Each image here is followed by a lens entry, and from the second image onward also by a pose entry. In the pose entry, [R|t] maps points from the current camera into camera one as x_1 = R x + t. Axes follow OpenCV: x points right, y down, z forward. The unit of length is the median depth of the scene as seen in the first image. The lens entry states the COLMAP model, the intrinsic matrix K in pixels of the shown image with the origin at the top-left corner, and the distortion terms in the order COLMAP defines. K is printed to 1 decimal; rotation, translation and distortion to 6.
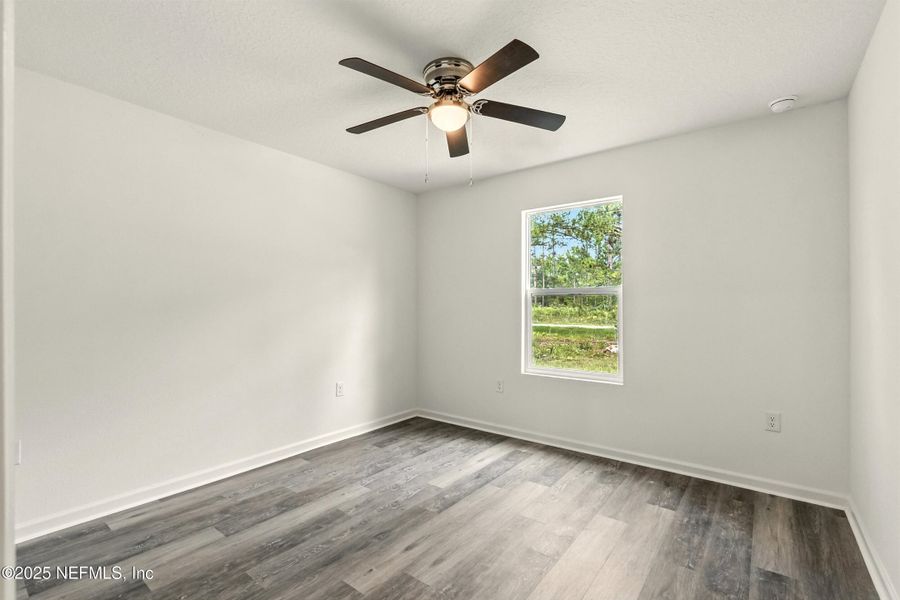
lens RADIAL K [[408.8, 0, 450.0], [0, 408.8, 300.0], [0, 0, 1]] dist [-0.001940, 0.000030]
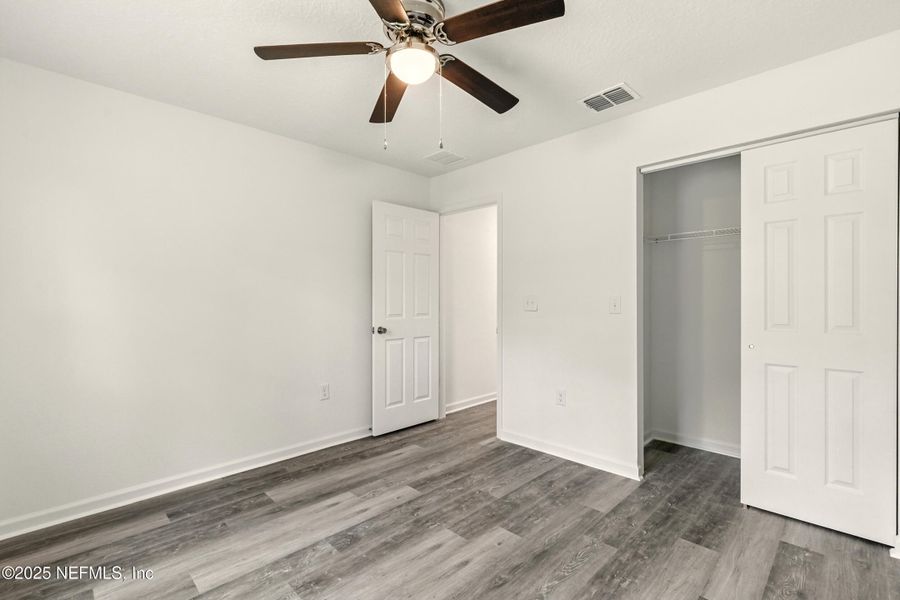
lens RADIAL K [[408.8, 0, 450.0], [0, 408.8, 300.0], [0, 0, 1]] dist [-0.001940, 0.000030]
pose [[-0.992507, 0.006312, 0.122026, -0.190400], [0.004763, 0.999904, -0.012981, 0.030773], [-0.122096, -0.012302, -0.992442, 1.987328]]
